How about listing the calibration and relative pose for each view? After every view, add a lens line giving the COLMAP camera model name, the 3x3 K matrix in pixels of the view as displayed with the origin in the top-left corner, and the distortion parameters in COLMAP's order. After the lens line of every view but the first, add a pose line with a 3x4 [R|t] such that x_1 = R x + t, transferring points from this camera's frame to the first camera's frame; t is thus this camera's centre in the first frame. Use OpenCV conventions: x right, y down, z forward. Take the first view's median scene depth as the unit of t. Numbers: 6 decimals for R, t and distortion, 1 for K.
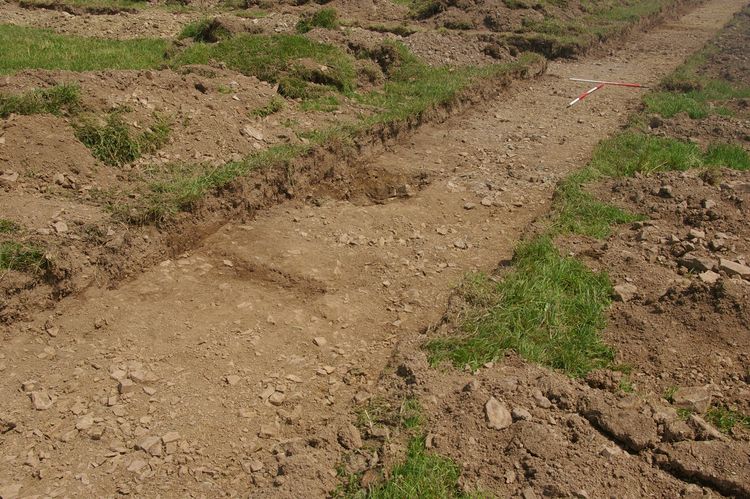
lens RADIAL K [[772.0, 0, 377.5], [0, 772.0, 248.6], [0, 0, 1]] dist [-0.056501, 0.000000]
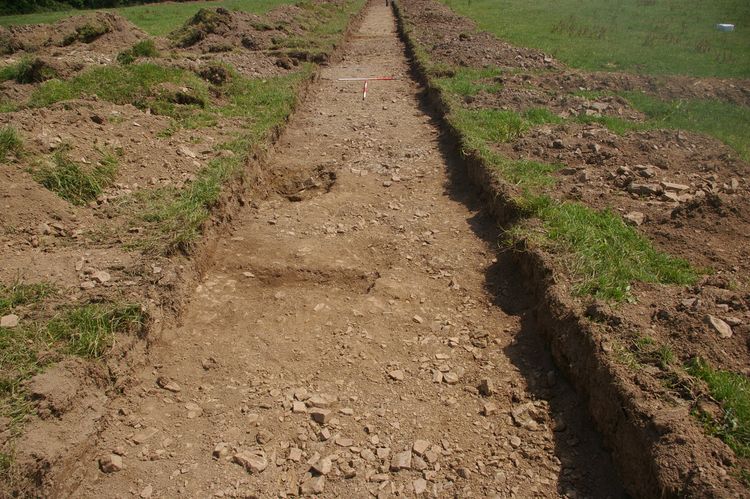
lens RADIAL K [[592.8, 0, 377.1], [0, 592.8, 251.5], [0, 0, 1]] dist [-0.096042, 0.047429]
pose [[0.887960, -0.220484, 0.403626, -0.261658], [0.200277, 0.975390, 0.092214, -0.036826], [-0.414024, -0.001045, 0.910265, 0.153322]]
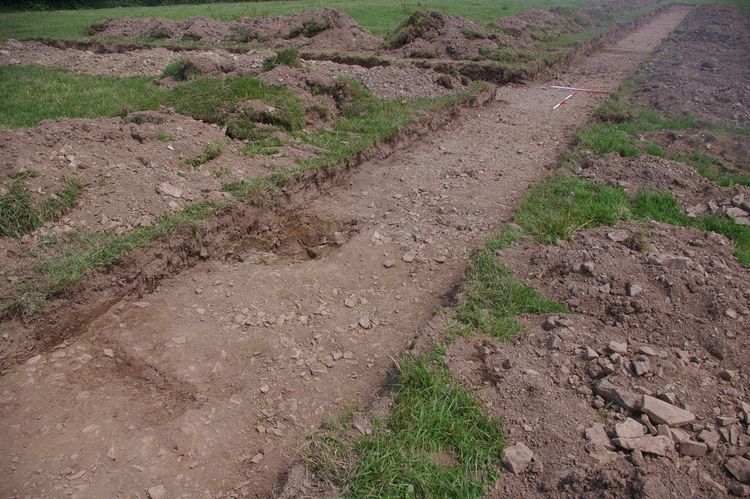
lens RADIAL K [[592.8, 0, 378.9], [0, 592.8, 251.6], [0, 0, 1]] dist [-0.096042, 0.047429]
pose [[0.999801, -0.013442, -0.014752, 0.106144], [0.014242, 0.998354, 0.055561, -0.101439], [0.013980, -0.055760, 0.998346, 0.231616]]
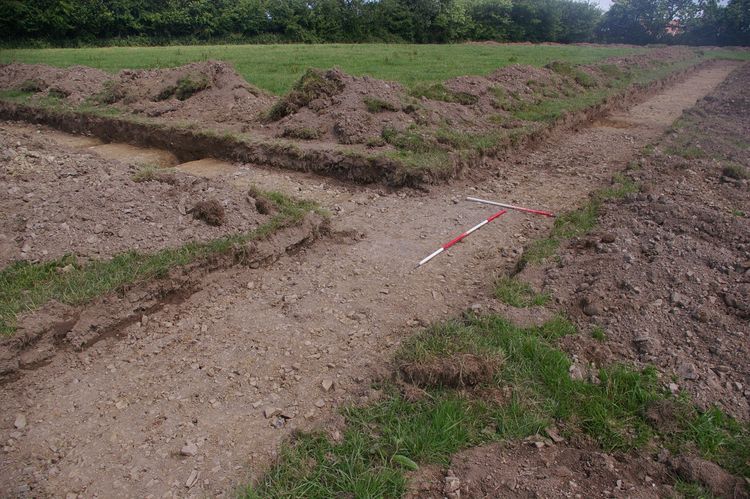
lens RADIAL K [[592.8, 0, 374.9], [0, 592.8, 252.1], [0, 0, 1]] dist [-0.096042, 0.047429]
pose [[0.995282, 0.035672, -0.090224, 0.533932], [-0.036627, 0.999289, -0.008951, -0.374286], [0.089841, 0.012214, 0.995881, 0.915906]]
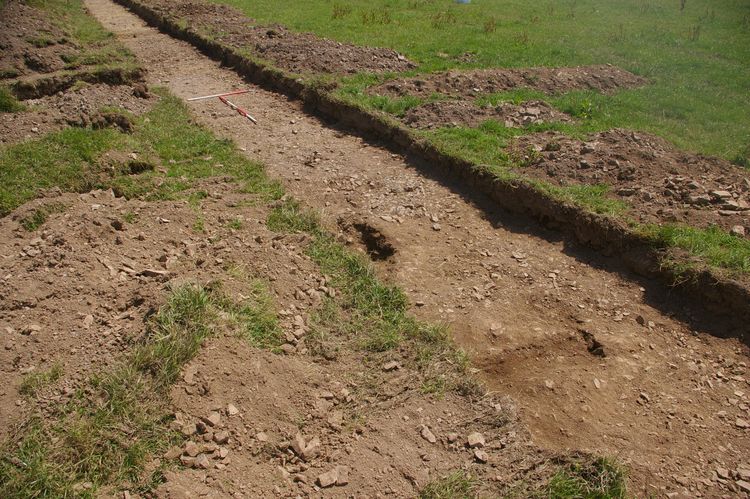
lens RADIAL K [[592.8, 0, 375.5], [0, 592.8, 249.9], [0, 0, 1]] dist [-0.096042, 0.047429]
pose [[0.555208, -0.414701, 0.720949, -0.550379], [0.337165, 0.904629, 0.260703, -0.266309], [-0.760305, 0.098335, 0.642080, 0.440902]]
